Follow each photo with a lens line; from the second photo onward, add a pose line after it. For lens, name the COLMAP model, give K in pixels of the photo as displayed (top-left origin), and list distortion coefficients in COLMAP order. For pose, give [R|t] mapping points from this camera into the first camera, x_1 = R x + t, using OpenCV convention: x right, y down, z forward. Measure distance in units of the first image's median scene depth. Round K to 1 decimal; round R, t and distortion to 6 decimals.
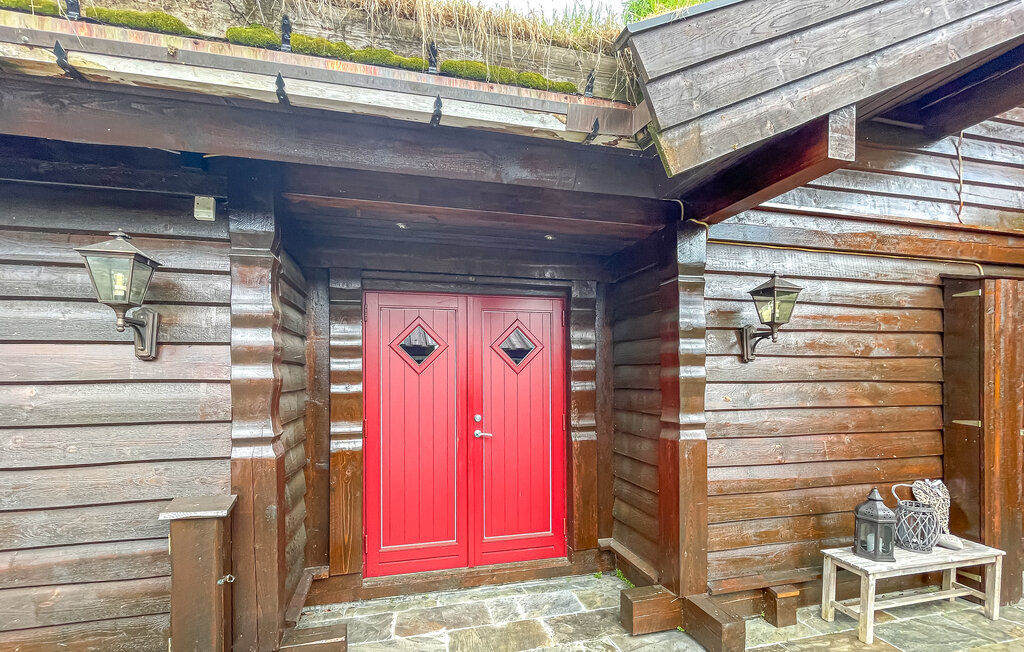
lens RADIAL K [[466.4, 0, 512.0], [0, 466.4, 326.0], [0, 0, 1]] dist [0.003571, 0.000575]
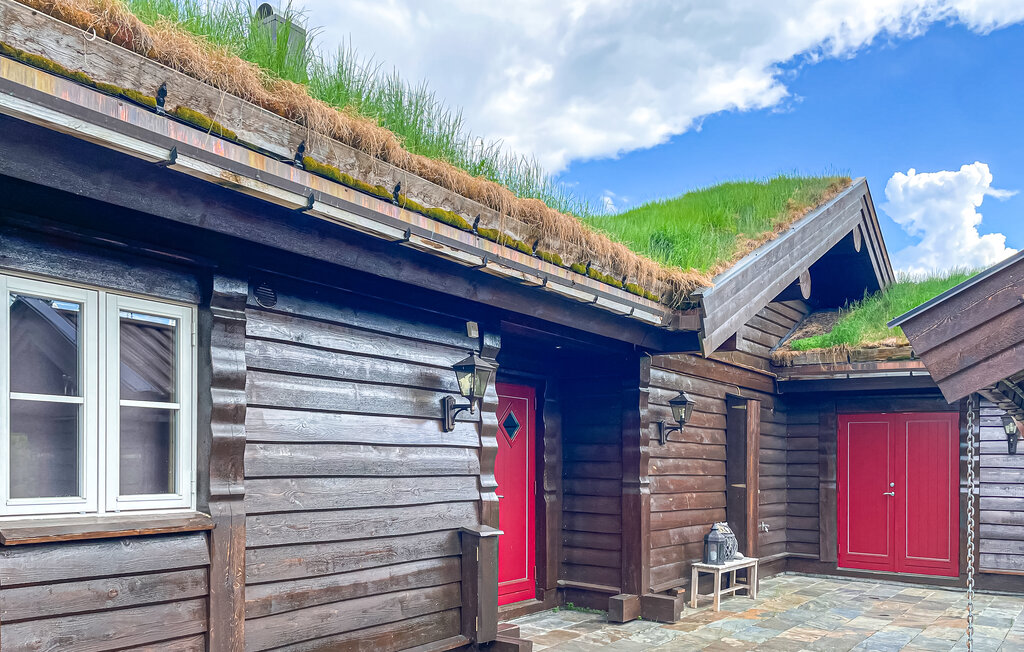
lens RADIAL K [[784.1, 0, 512.0], [0, 784.1, 326.0], [0, 0, 1]] dist [0.159450, -0.000254]
pose [[0.772160, 0.119449, 0.624100, -1.624913], [-0.077218, 0.992532, -0.094428, -0.028678], [-0.630719, 0.024722, 0.775618, -0.772375]]
